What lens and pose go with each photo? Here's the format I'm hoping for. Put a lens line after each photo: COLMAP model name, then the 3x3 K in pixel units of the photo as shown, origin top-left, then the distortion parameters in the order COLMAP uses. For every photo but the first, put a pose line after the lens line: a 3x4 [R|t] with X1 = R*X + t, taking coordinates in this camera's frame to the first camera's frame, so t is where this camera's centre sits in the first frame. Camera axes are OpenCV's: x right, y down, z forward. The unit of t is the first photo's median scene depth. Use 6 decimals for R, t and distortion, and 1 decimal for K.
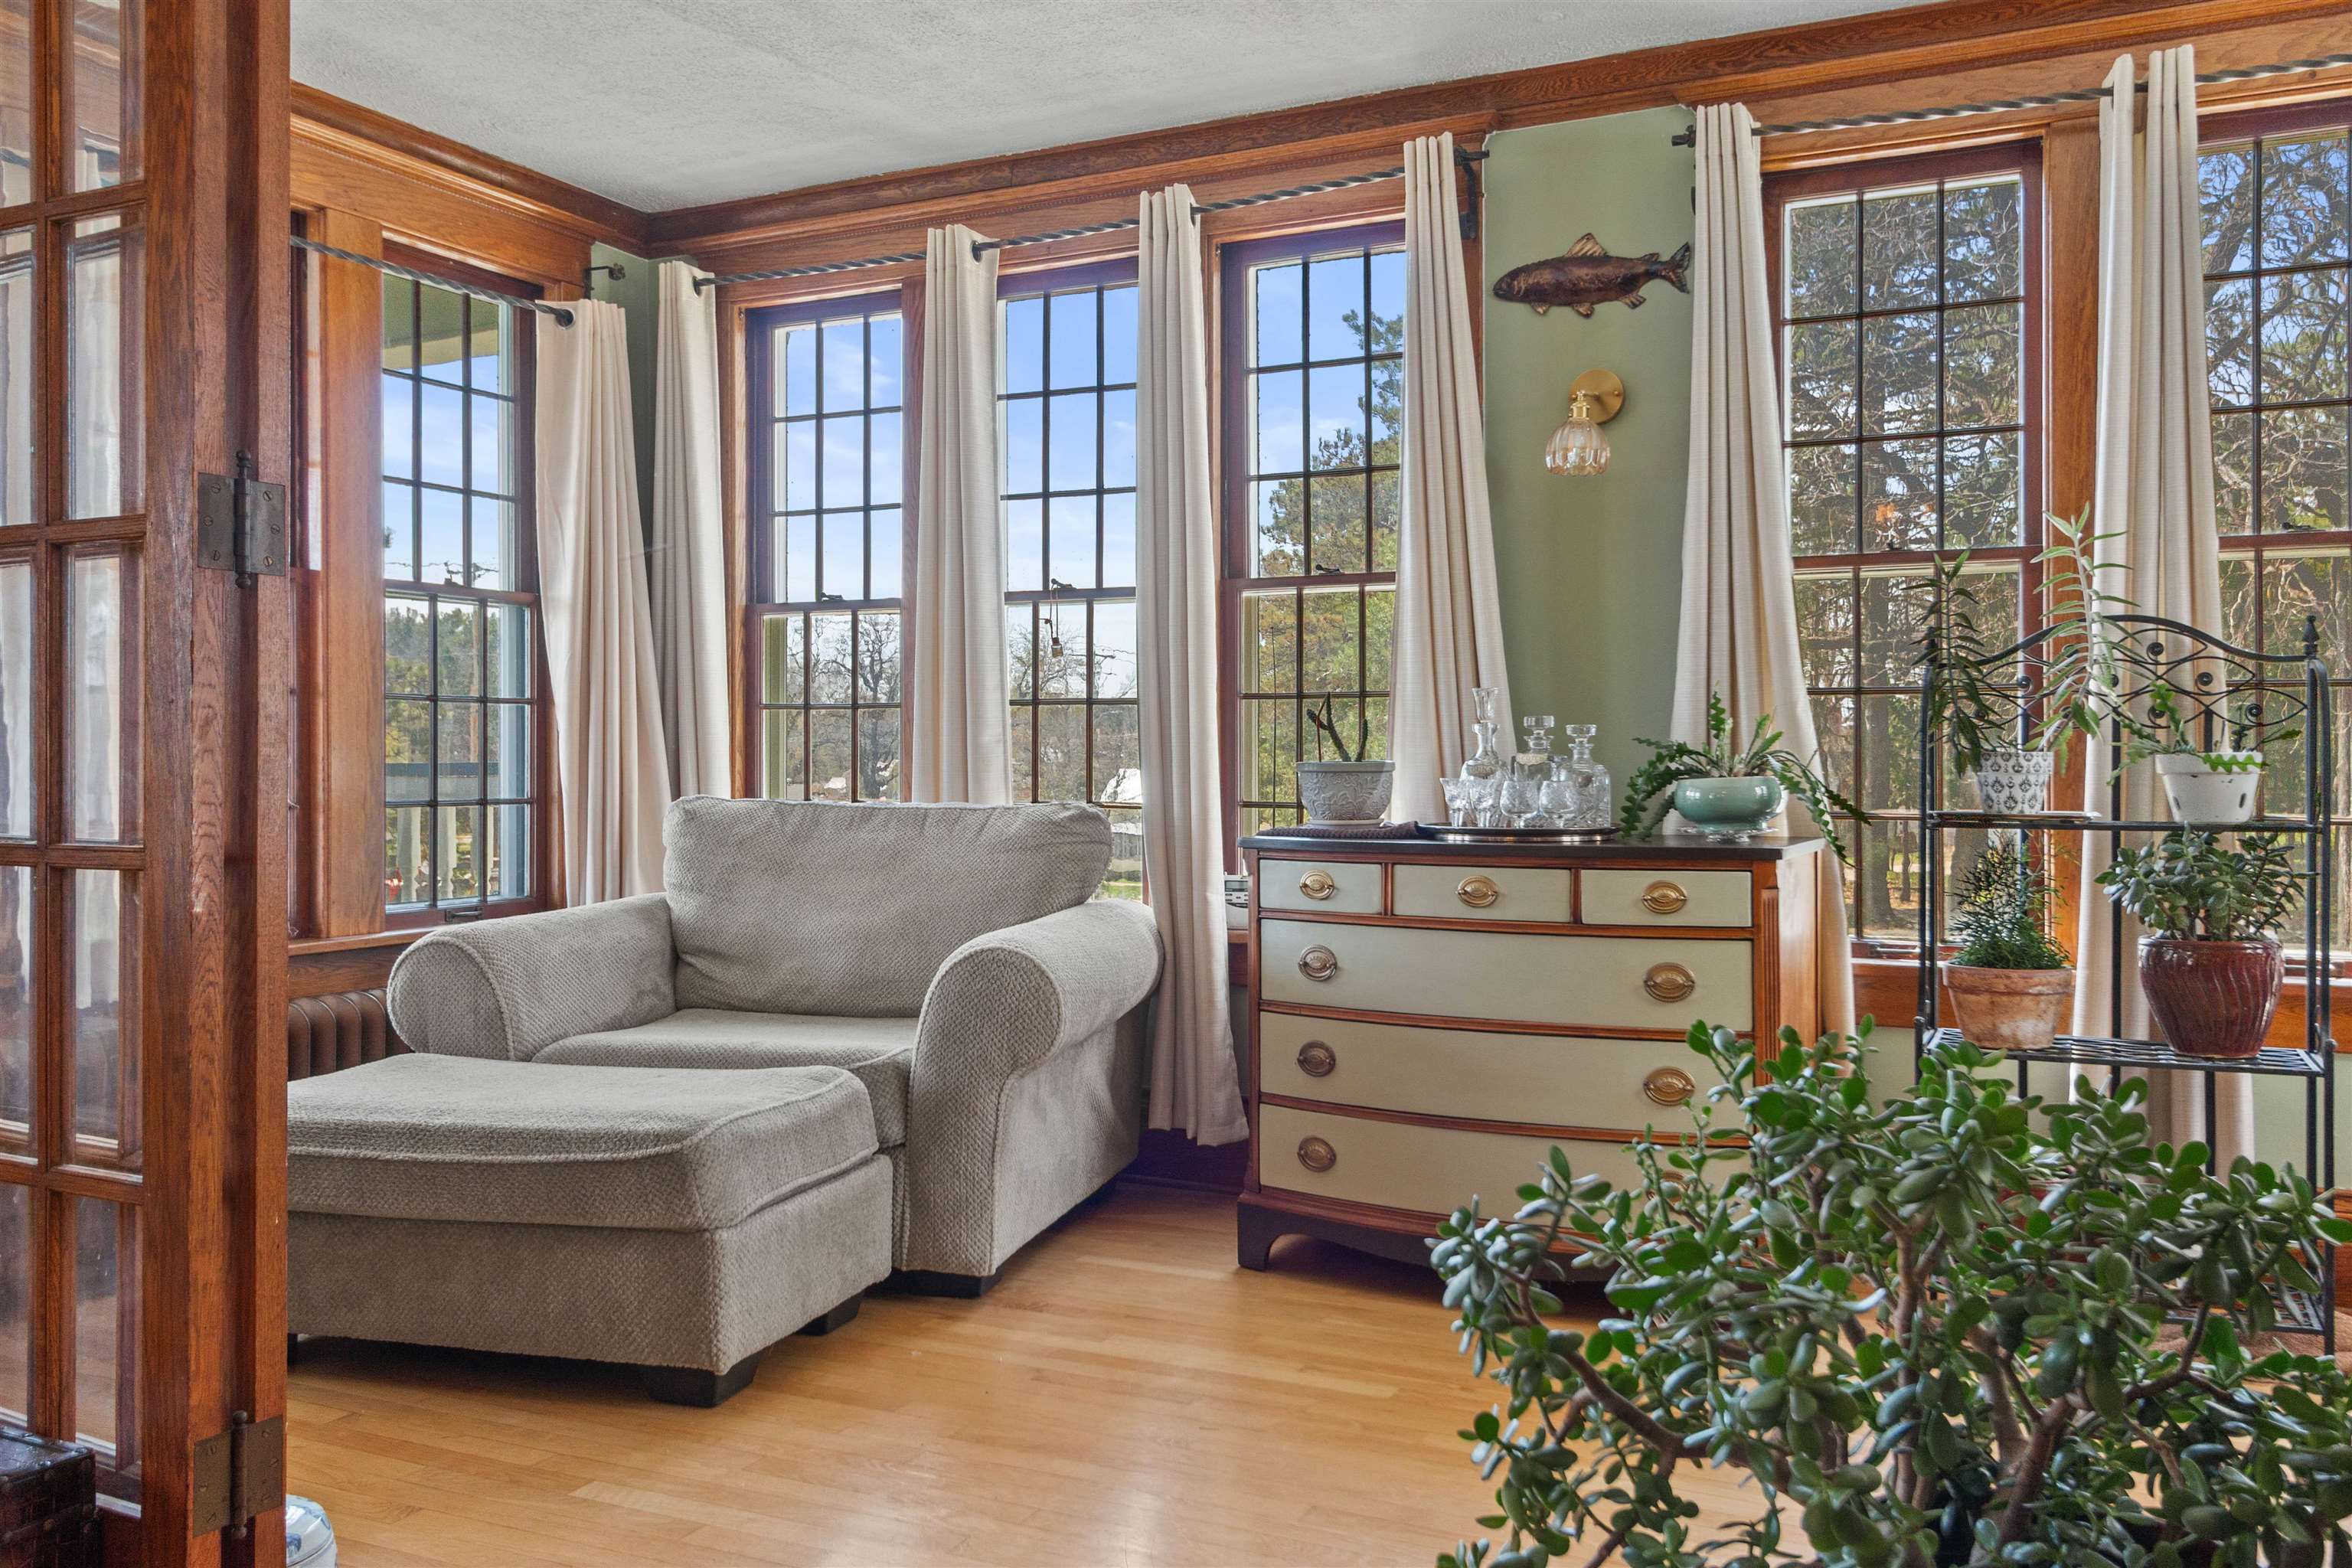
lens RADIAL K [[1878.8, 0, 1180.6], [0, 1878.8, 789.7], [0, 0, 1]] dist [0.003711, 0.004261]
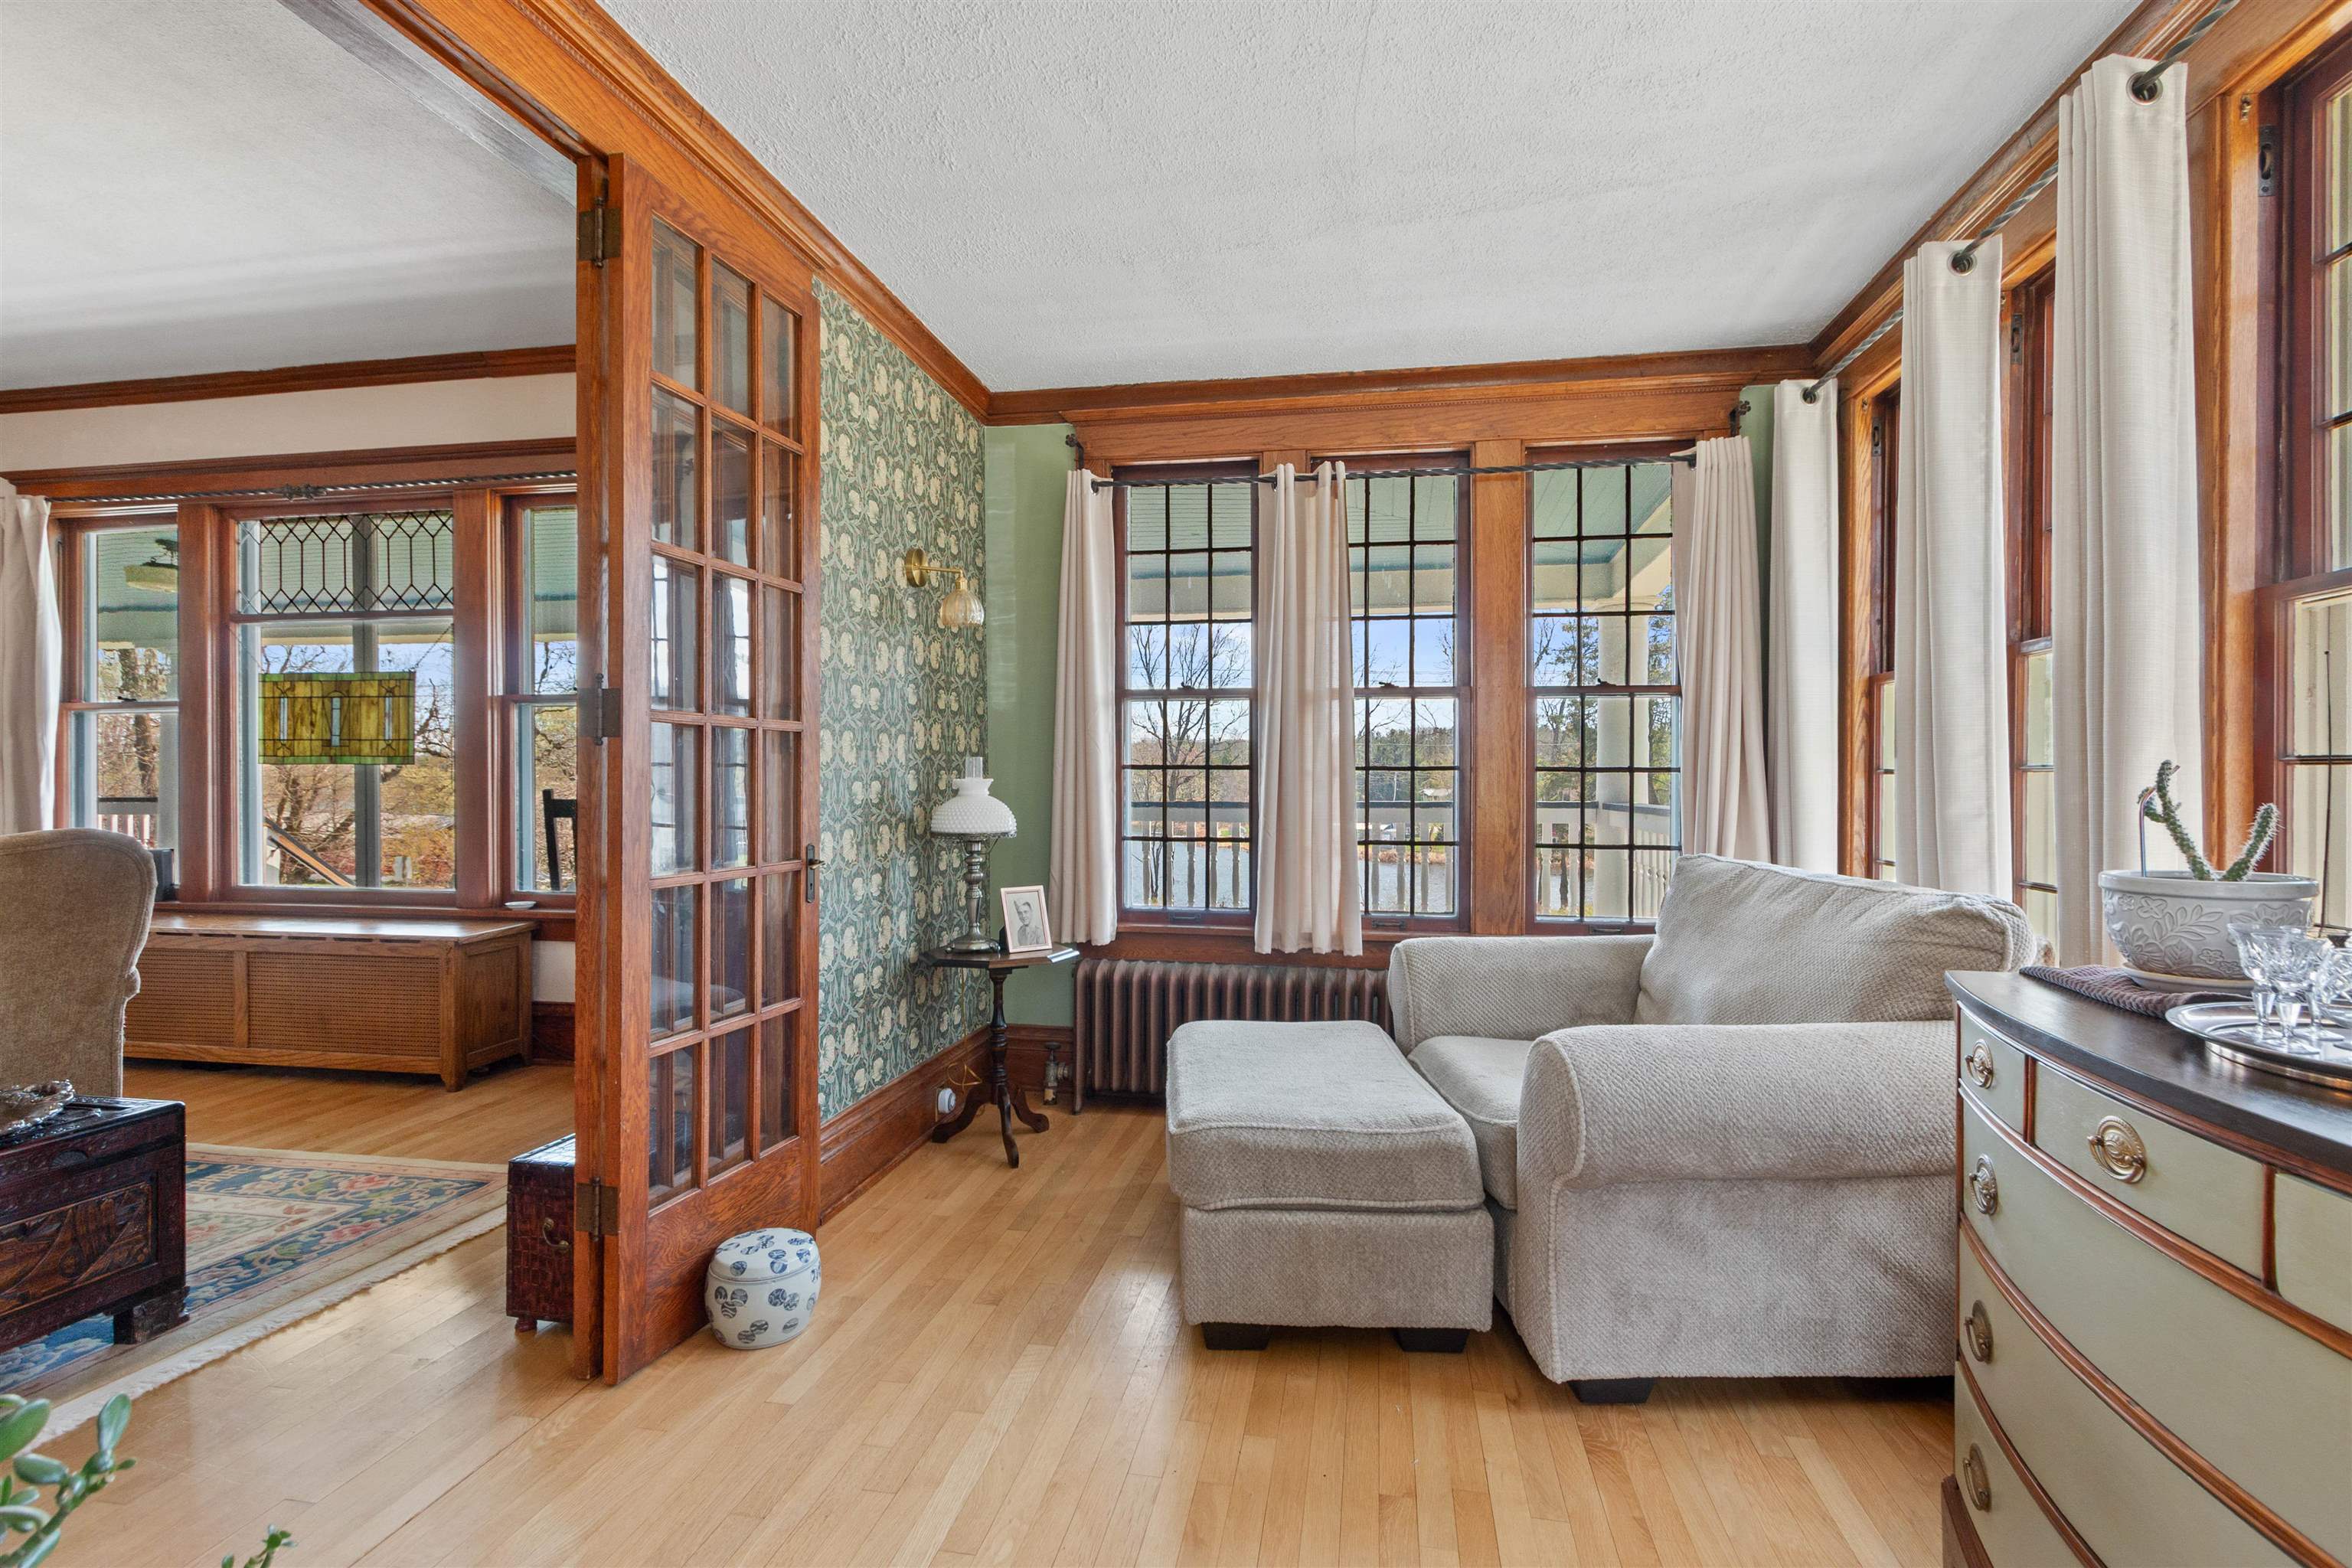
lens RADIAL K [[1102.0, 0, 1188.2], [0, 1102.0, 790.3], [0, 0, 1]] dist [0.002961, -0.000761]
pose [[0.277521, 0.014012, -0.960617, 0.295503], [-0.031007, 0.999503, 0.005622, -0.029254], [0.960219, 0.028225, 0.277818, 0.515063]]
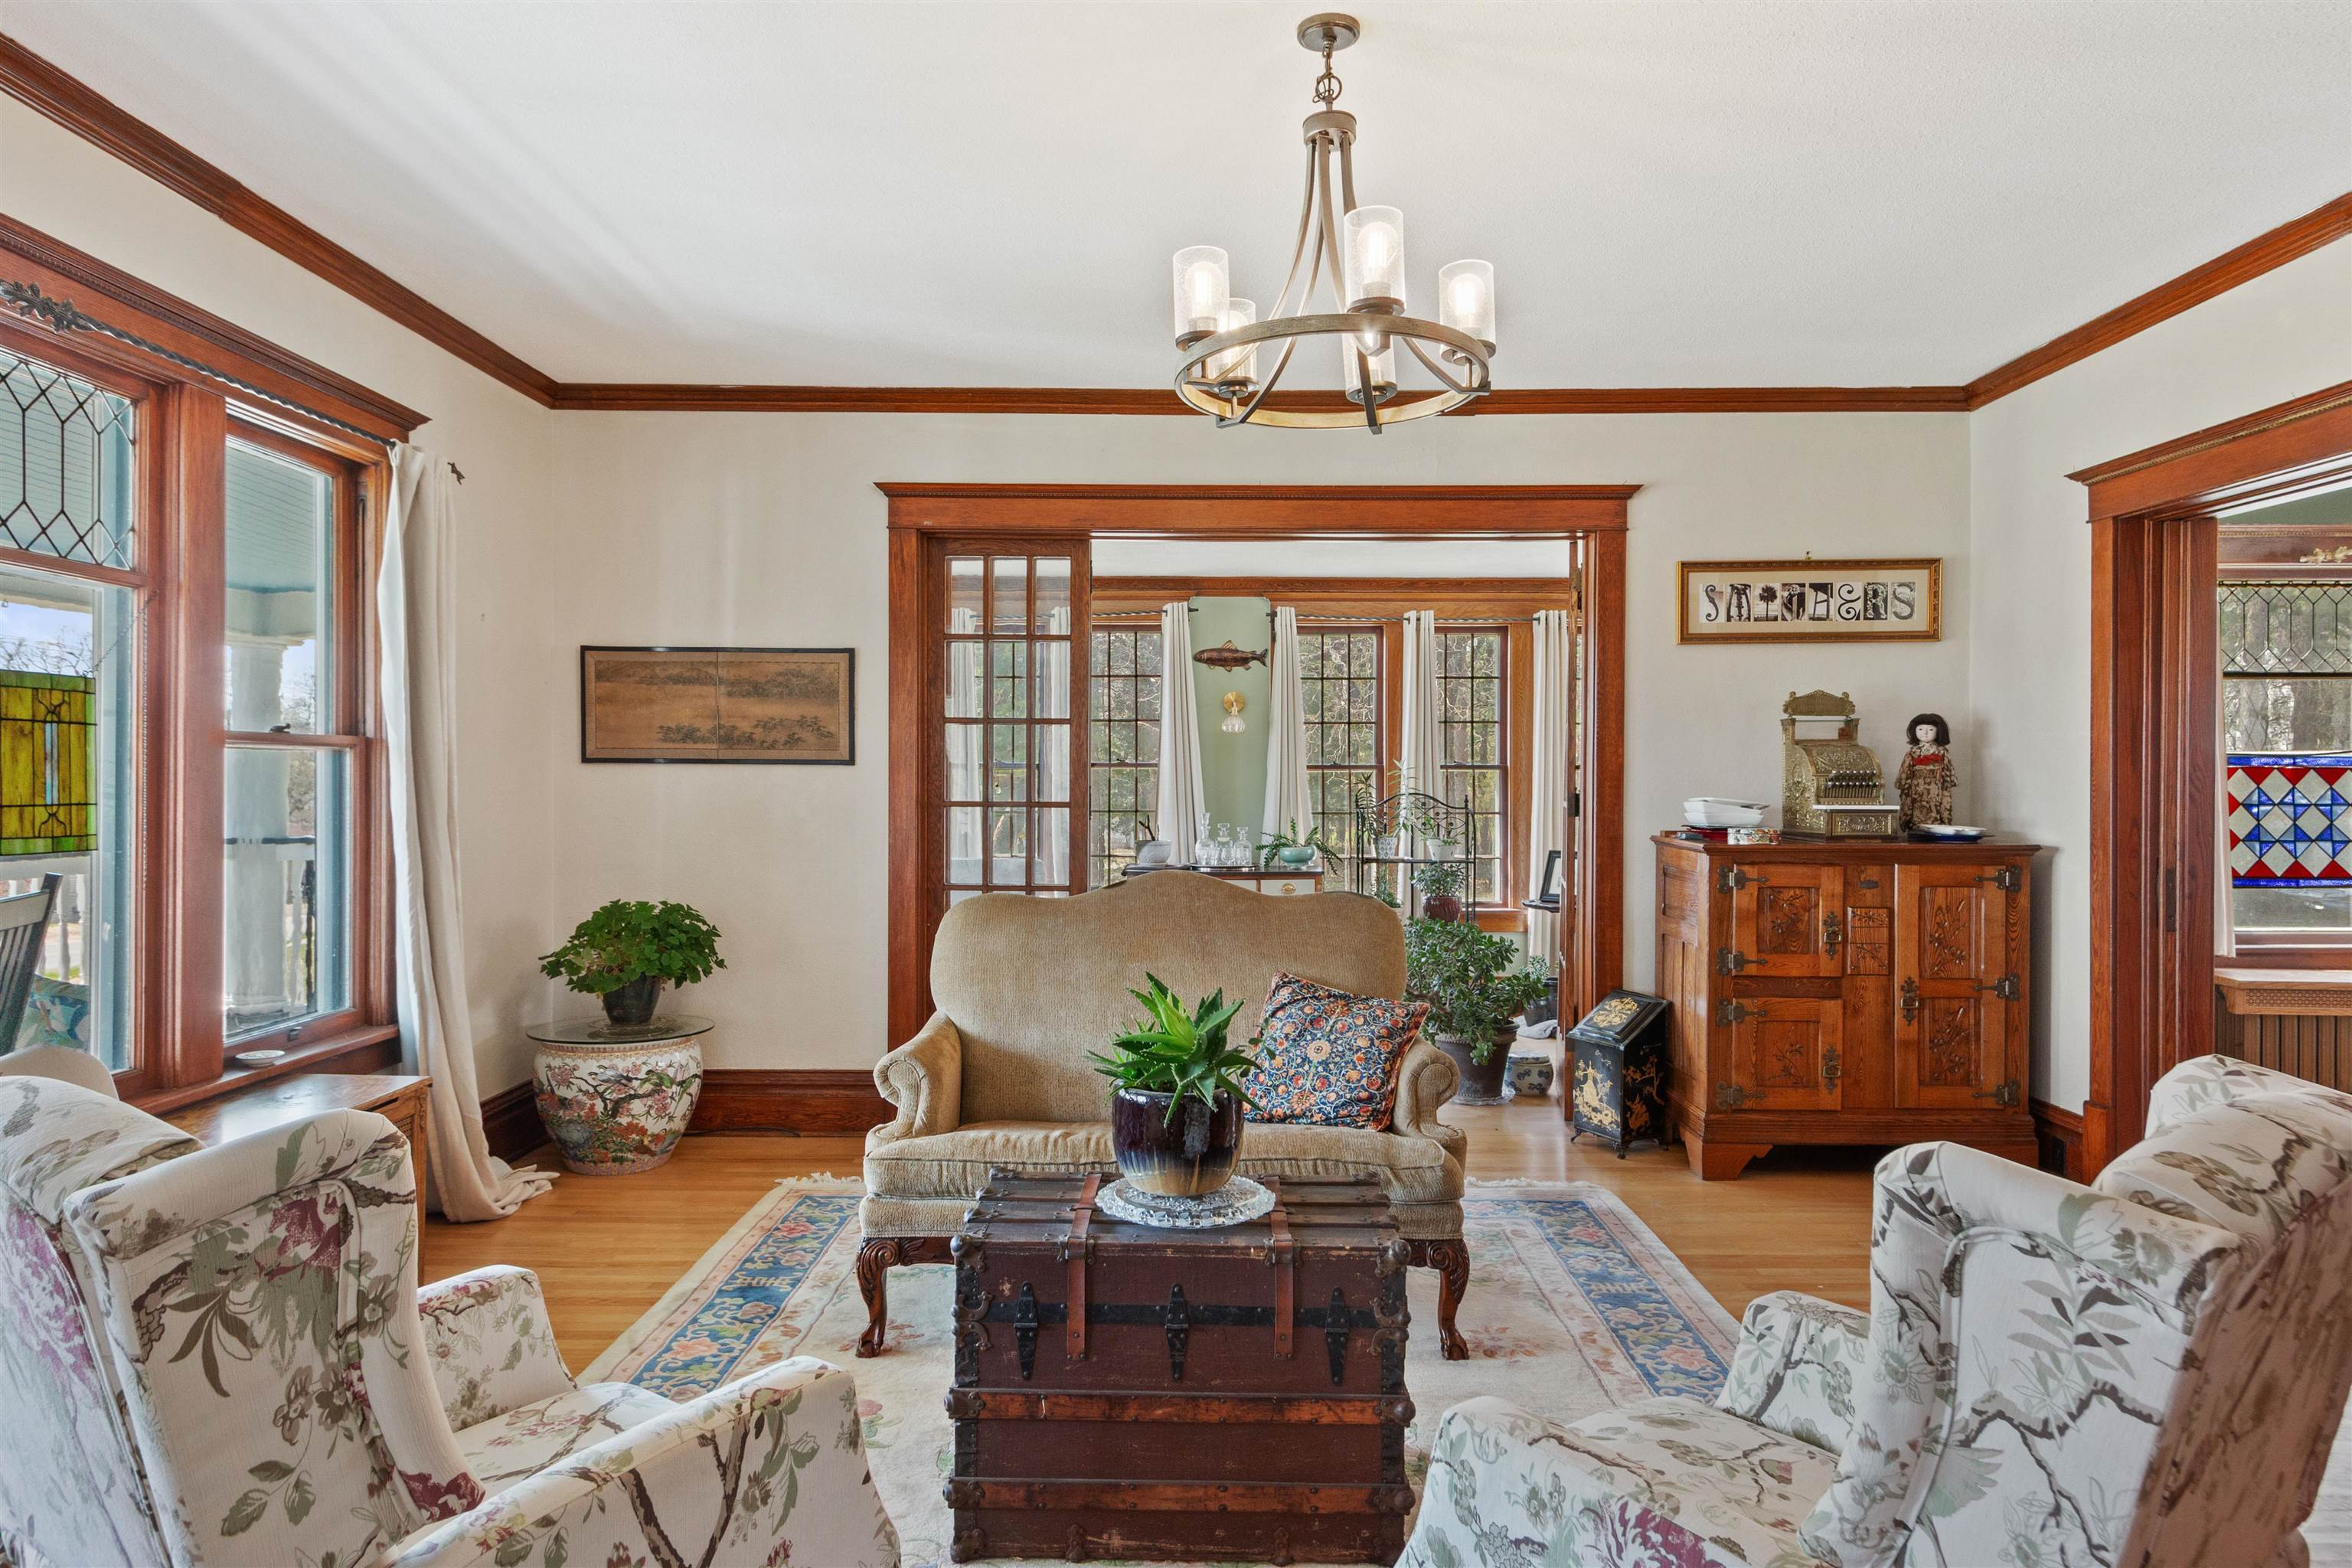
lens RADIAL K [[1448.2, 0, 1183.1], [0, 1448.2, 790.7], [0, 0, 1]] dist [0.003313, 0.000049]
pose [[0.904941, 0.013631, 0.425319, -0.815735], [-0.004219, 0.999725, -0.023064, -0.041413], [-0.425516, 0.019077, 0.904750, -0.940014]]
